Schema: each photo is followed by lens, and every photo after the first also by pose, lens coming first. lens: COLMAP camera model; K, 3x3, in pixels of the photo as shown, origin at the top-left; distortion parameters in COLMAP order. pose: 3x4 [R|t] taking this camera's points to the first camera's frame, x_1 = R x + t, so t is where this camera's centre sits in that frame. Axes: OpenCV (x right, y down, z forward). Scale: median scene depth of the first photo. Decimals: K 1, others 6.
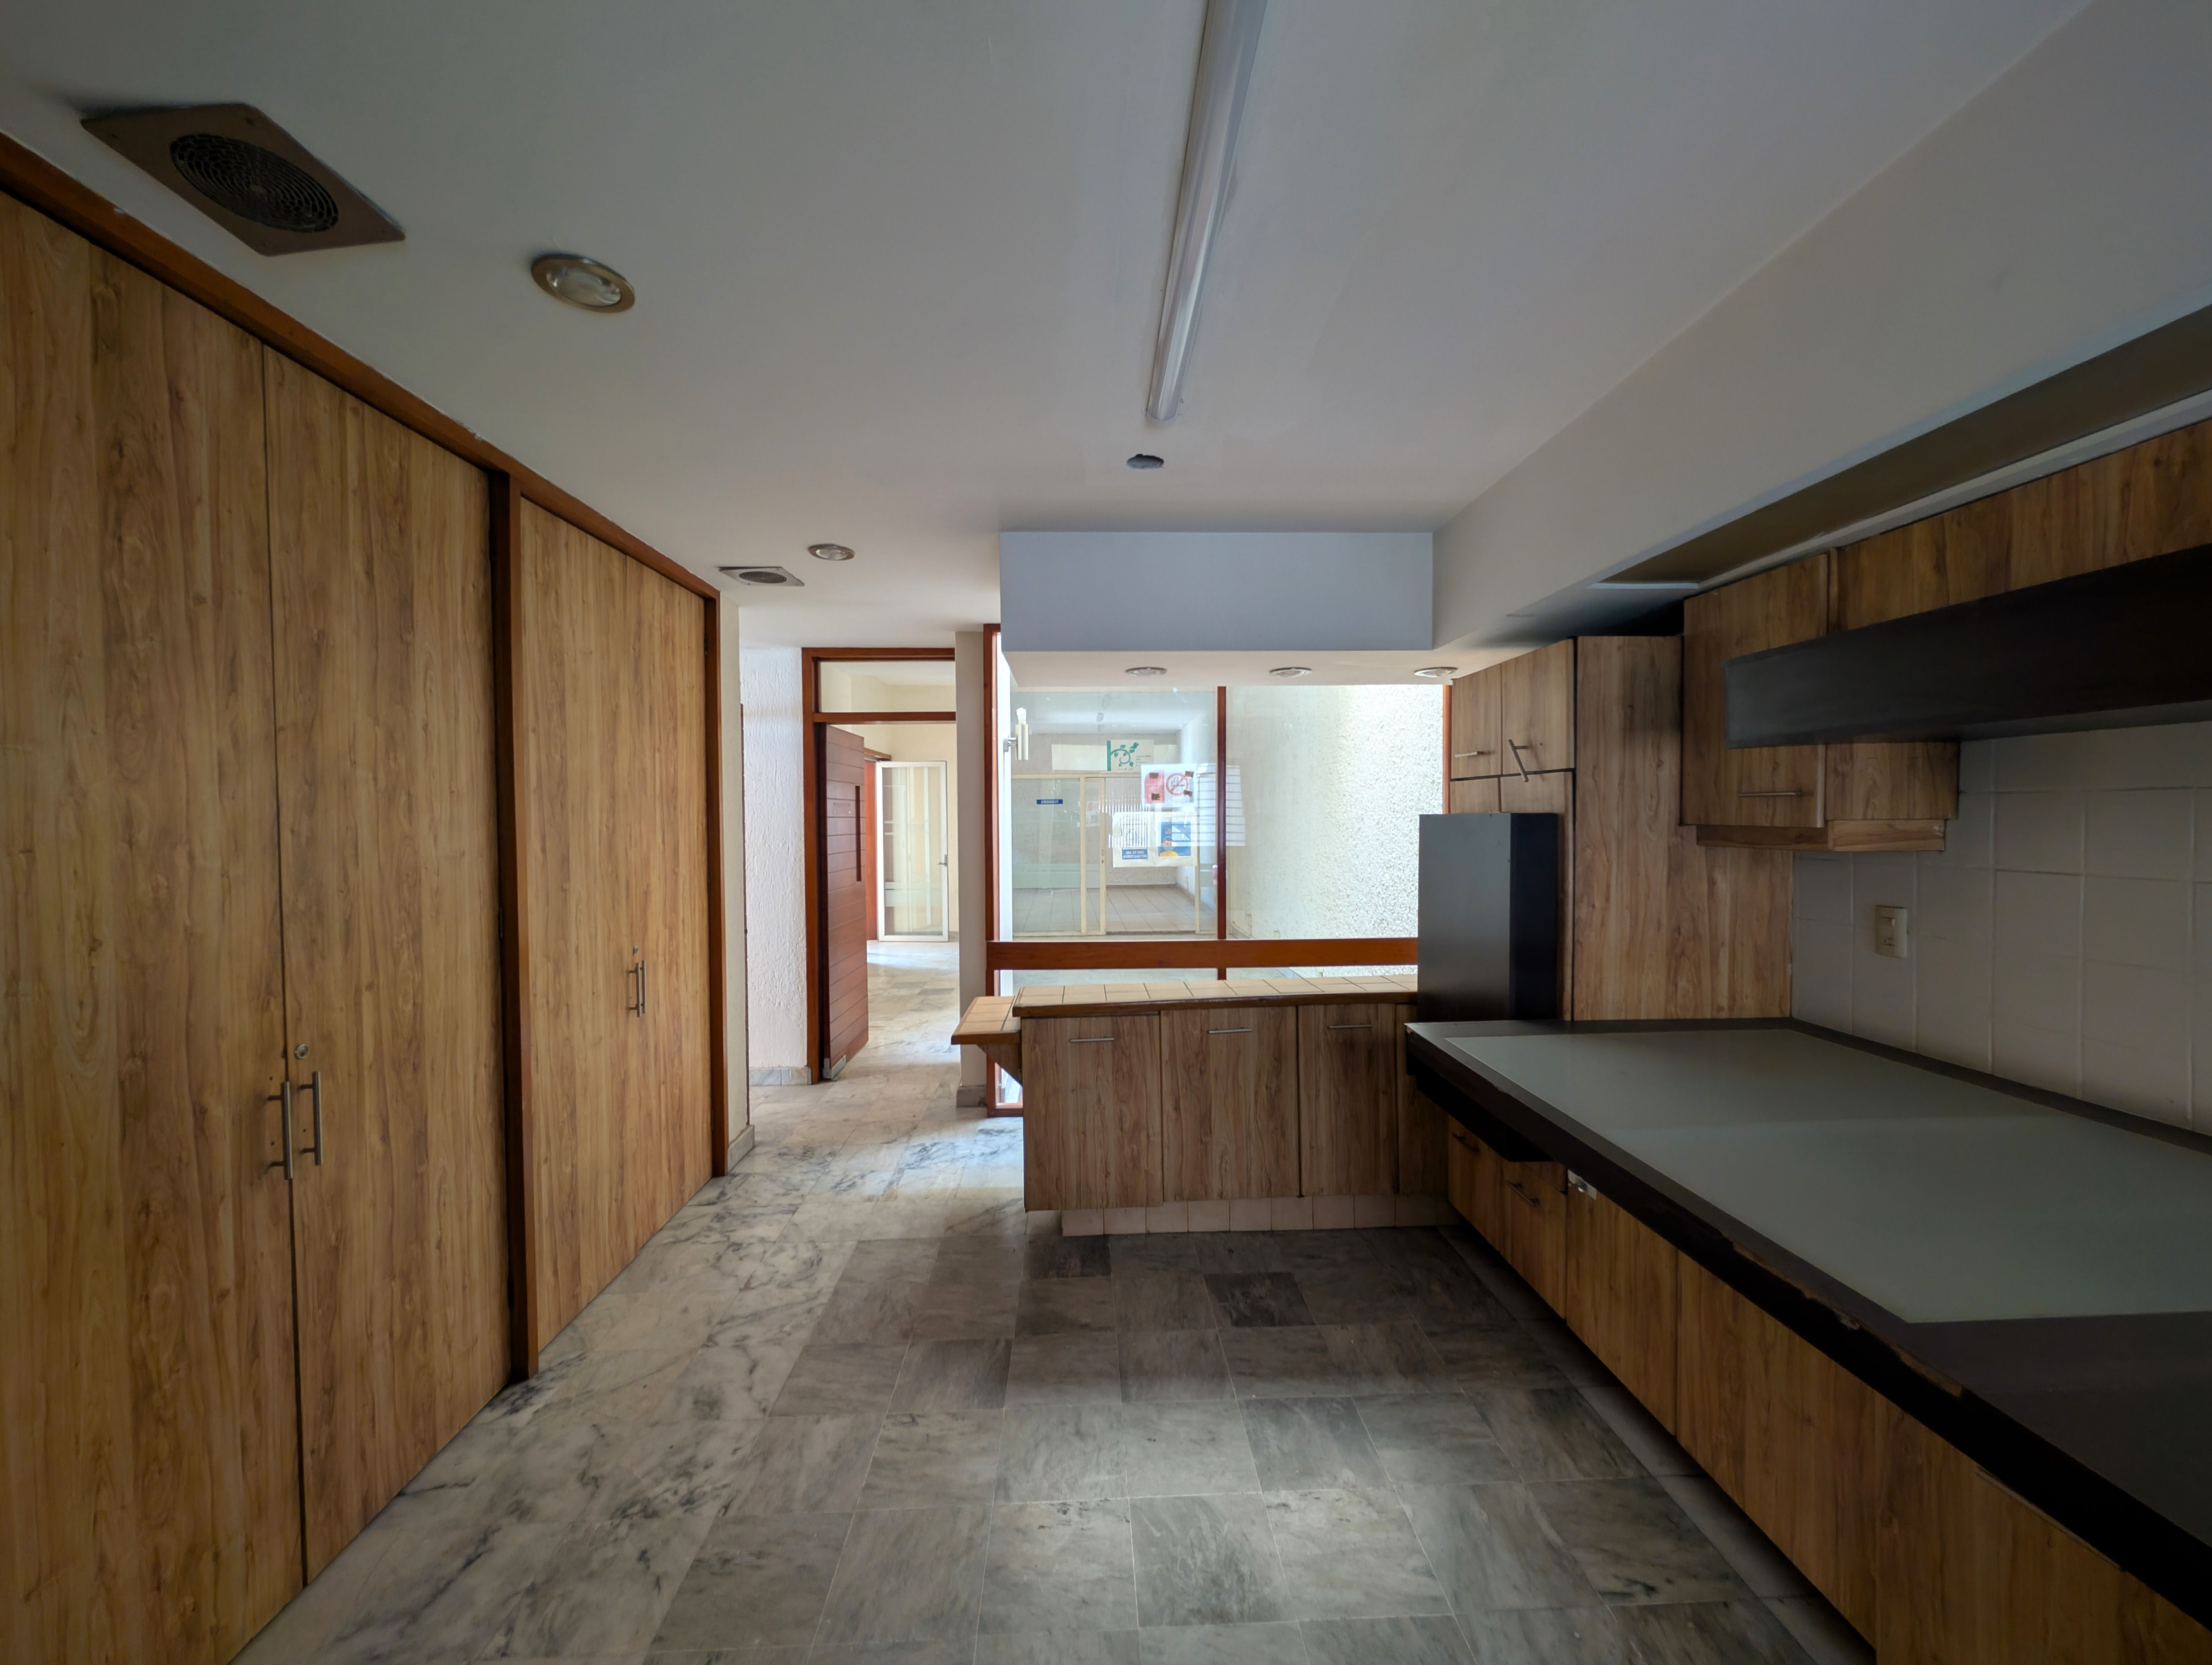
lens RADIAL K [[837.3, 0, 1111.3], [0, 837.3, 835.6], [0, 0, 1]] dist [-0.002306, 0.000043]
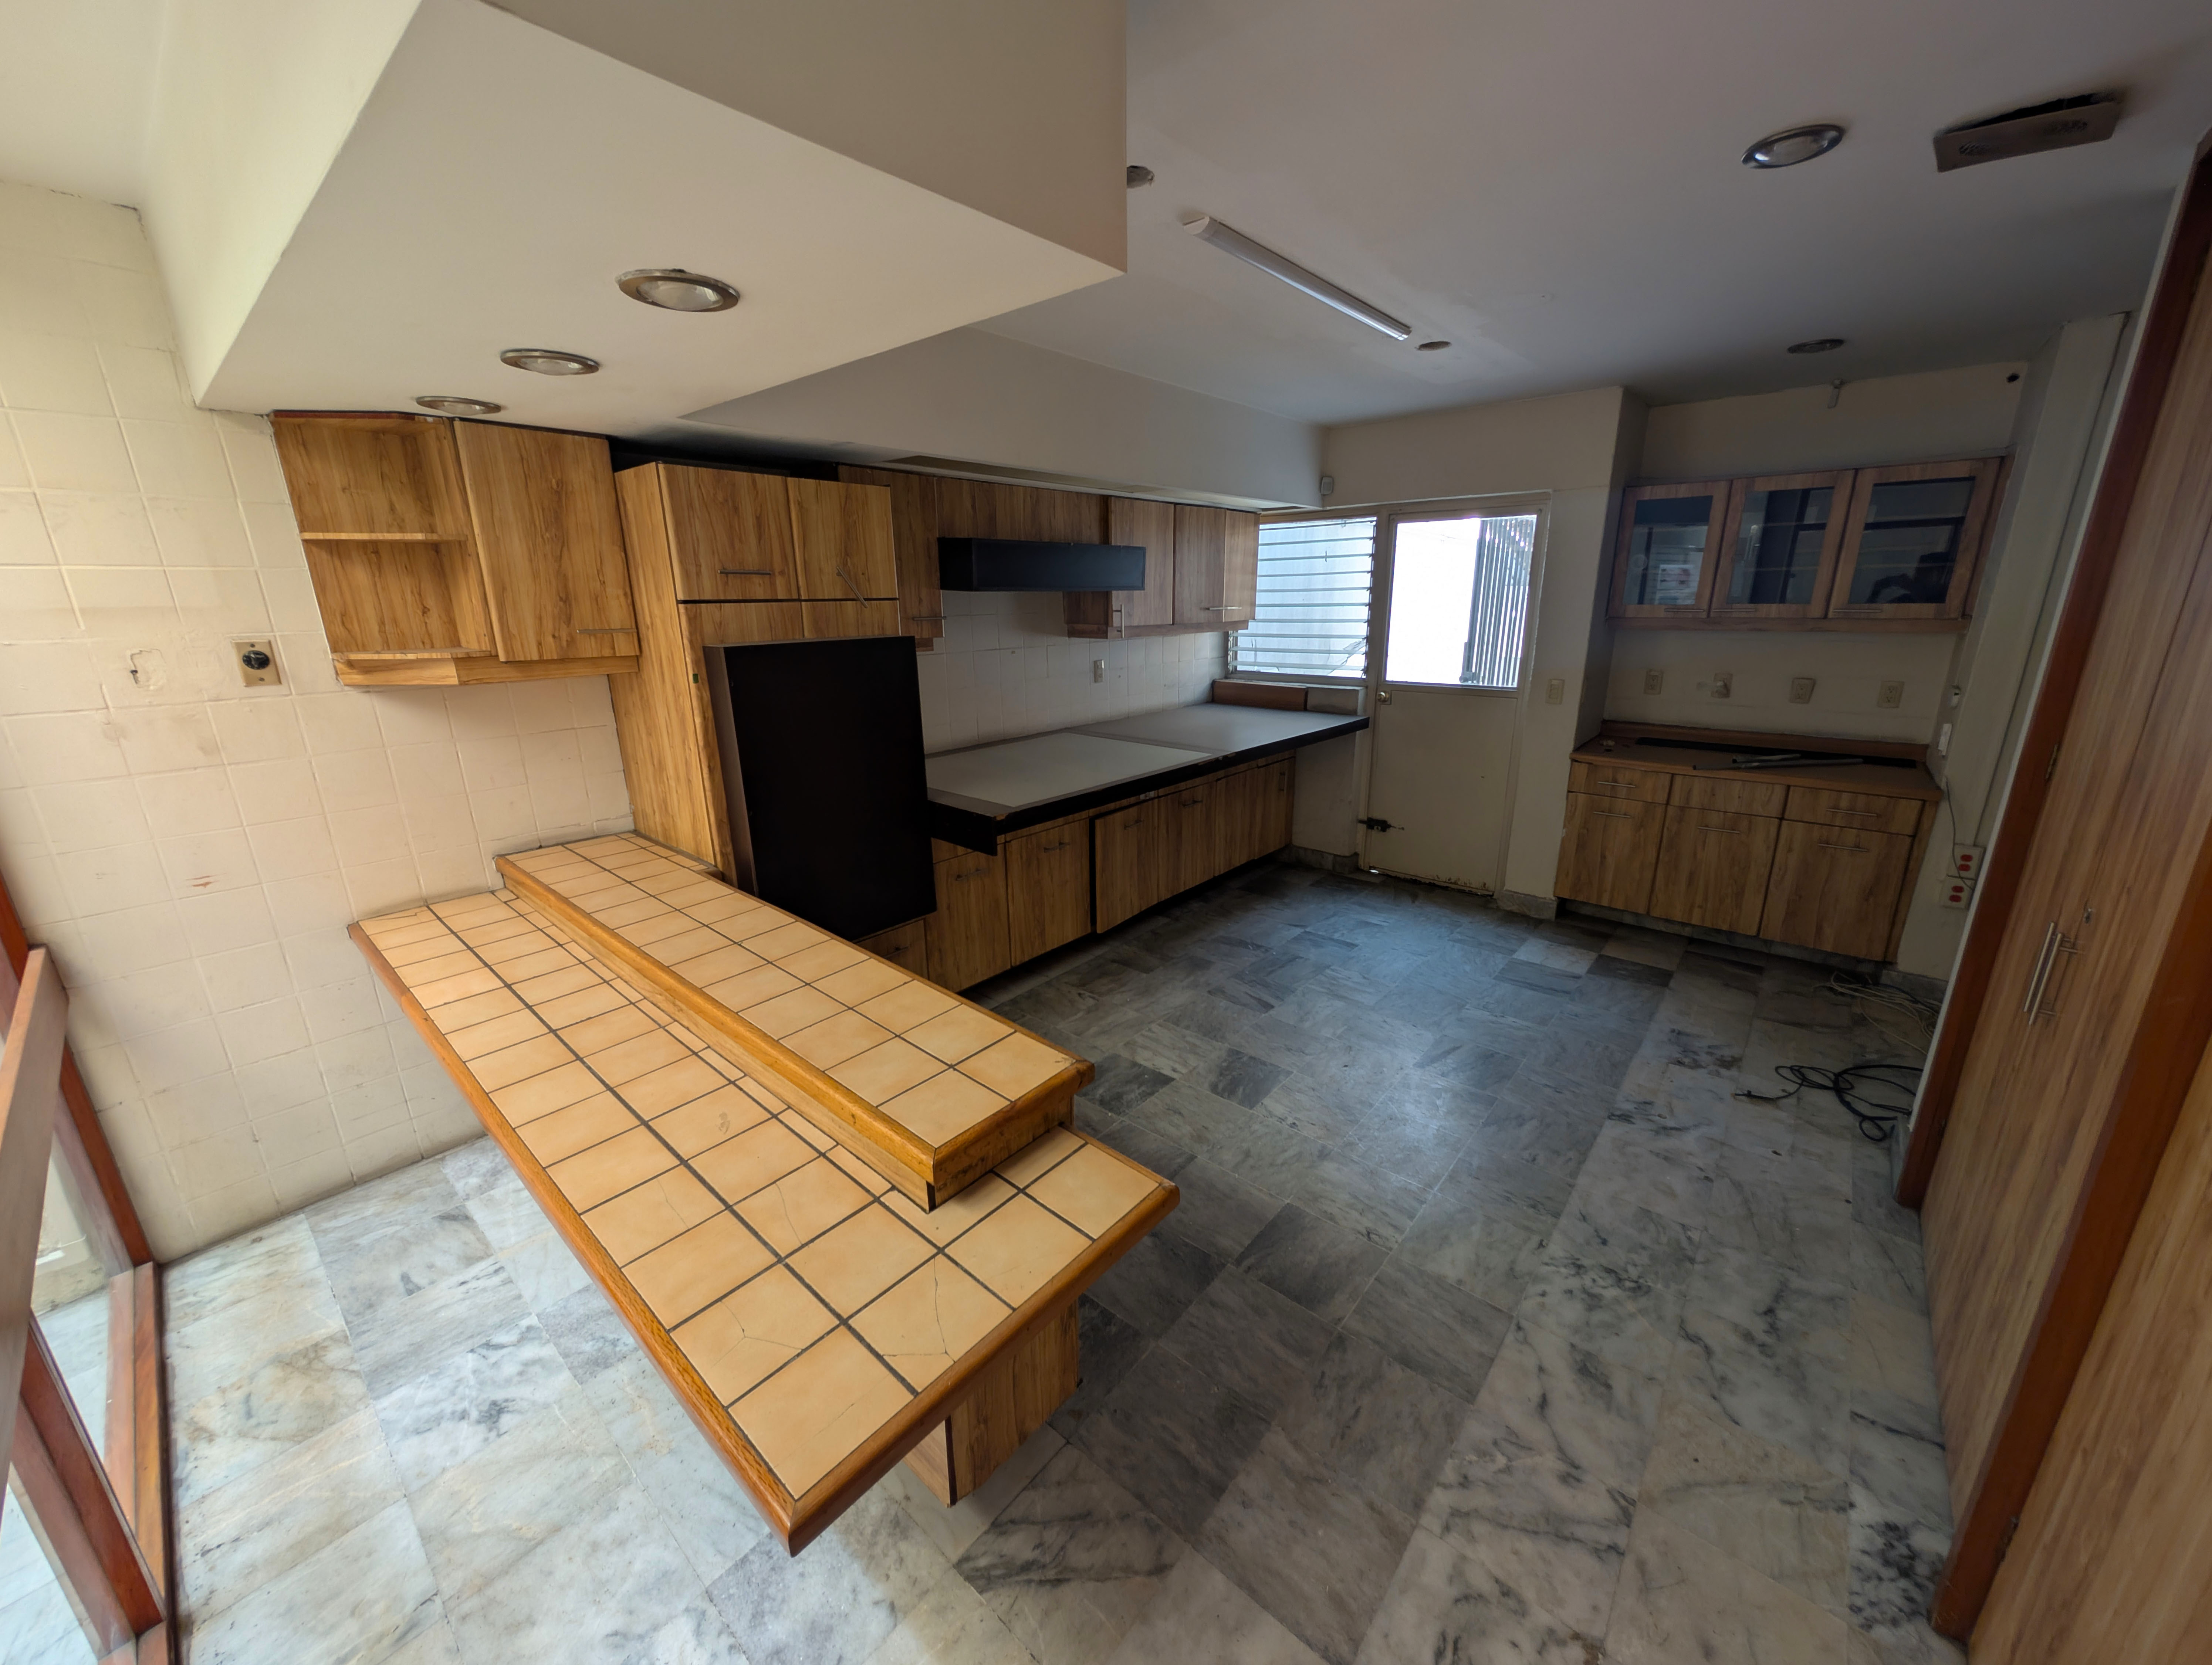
lens RADIAL K [[837.3, 0, 1111.3], [0, 837.3, 835.6], [0, 0, 1]] dist [-0.002306, 0.000043]
pose [[-0.734294, -0.171457, 0.656822, -0.585518], [0.033828, 0.957132, 0.287669, -0.091657], [-0.677989, 0.233452, -0.697016, 1.778643]]
